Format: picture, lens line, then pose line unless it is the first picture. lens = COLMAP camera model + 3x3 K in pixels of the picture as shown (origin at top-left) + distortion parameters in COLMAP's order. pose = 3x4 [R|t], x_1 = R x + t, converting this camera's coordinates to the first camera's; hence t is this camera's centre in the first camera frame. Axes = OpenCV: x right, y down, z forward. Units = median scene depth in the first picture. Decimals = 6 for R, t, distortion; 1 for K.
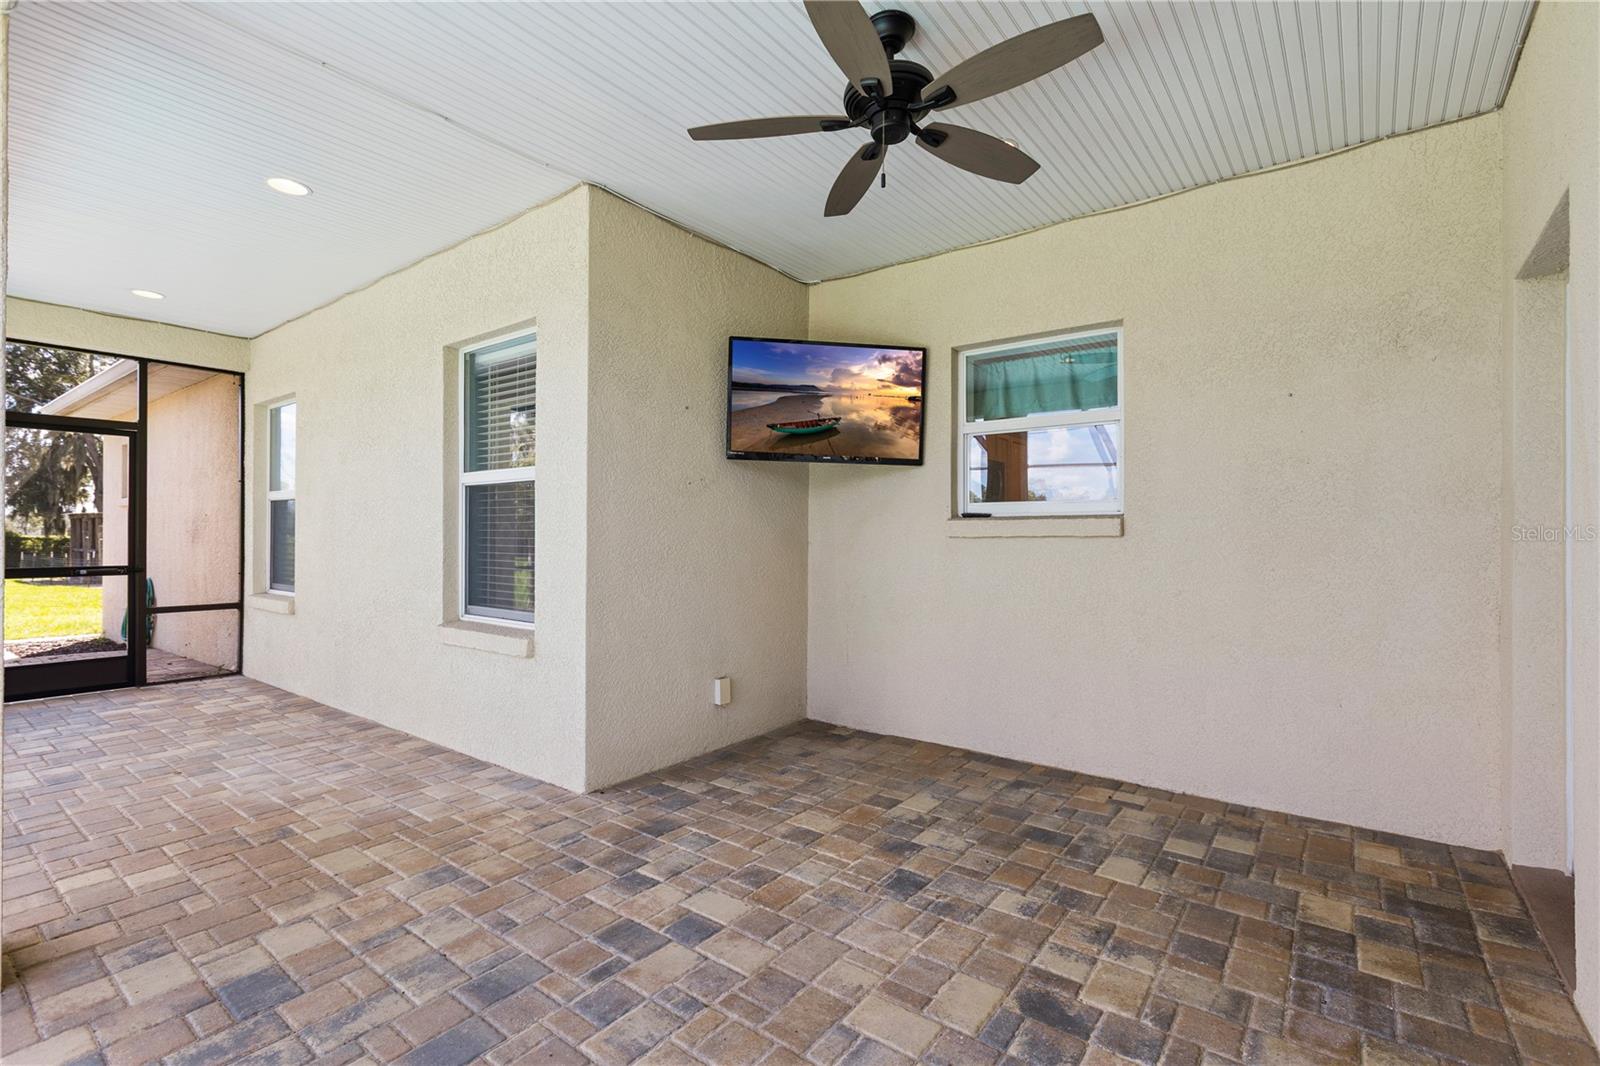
lens RADIAL K [[725.8, 0, 809.3], [0, 725.8, 526.1], [0, 0, 1]] dist [-0.005558, 0.000529]
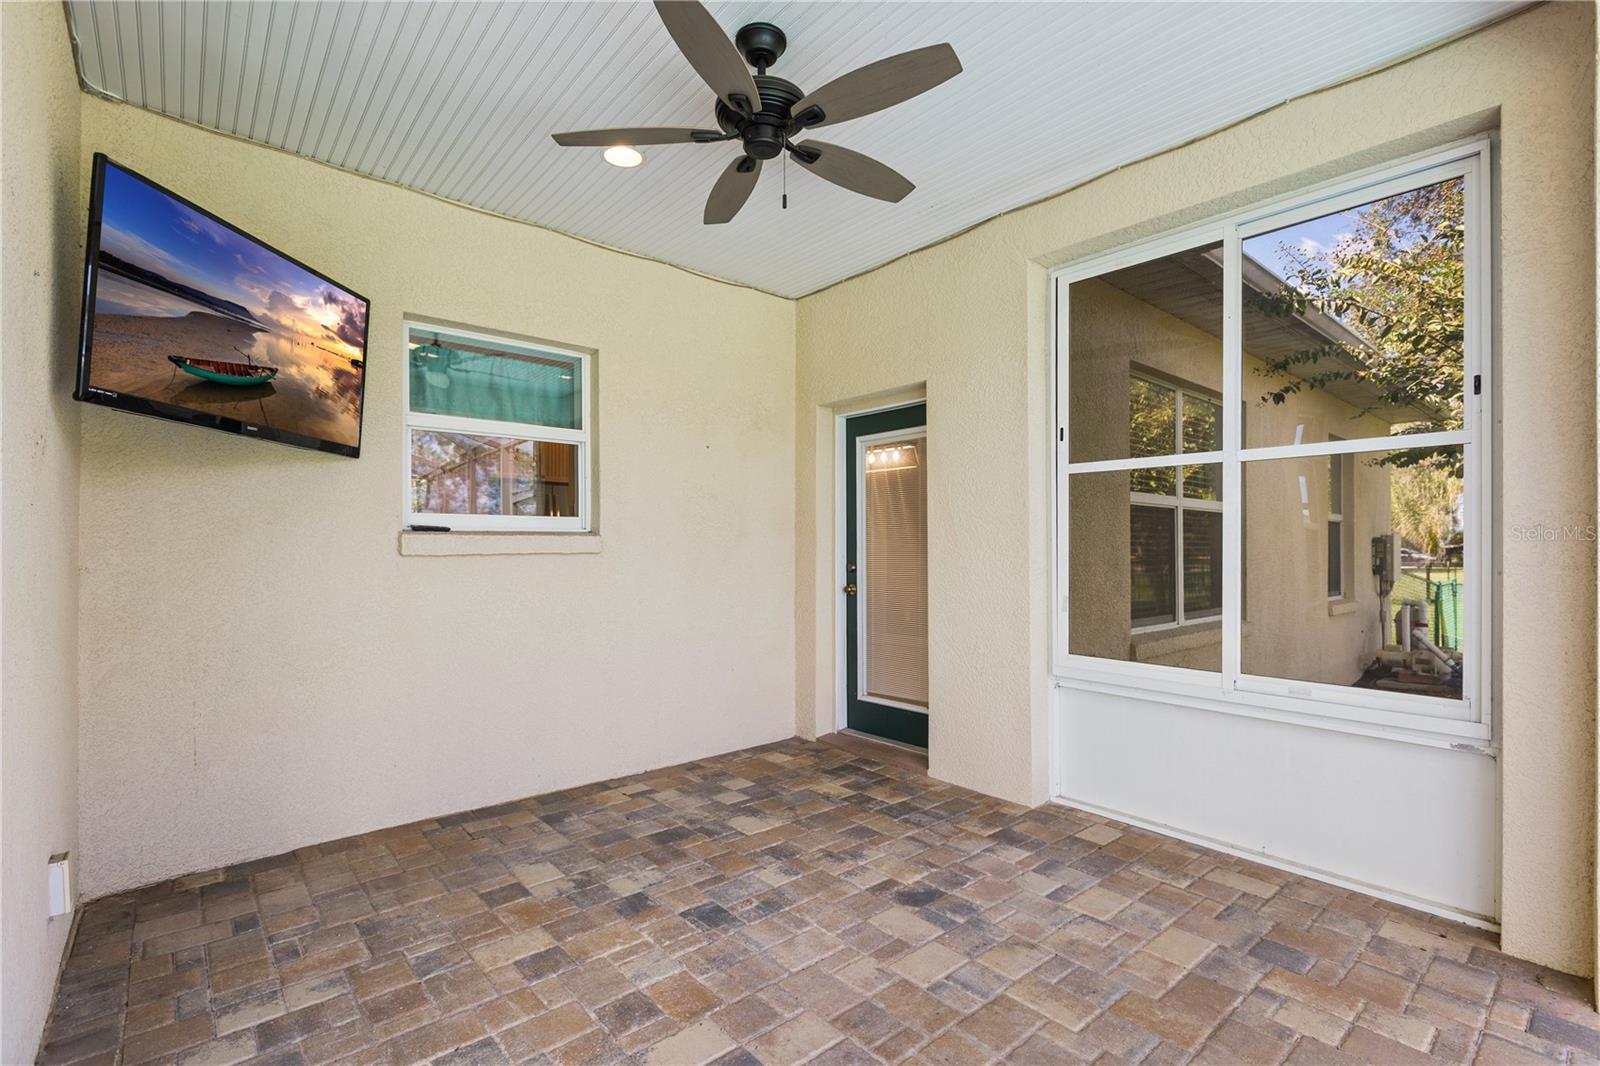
lens RADIAL K [[725.8, 0, 824.4], [0, 725.8, 537.4], [0, 0, 1]] dist [-0.005558, 0.000529]
pose [[0.206854, 0.005496, 0.978356, -0.596795], [-0.005233, 0.999976, -0.004512, -0.003233], [-0.978358, -0.004186, 0.206878, 0.505653]]
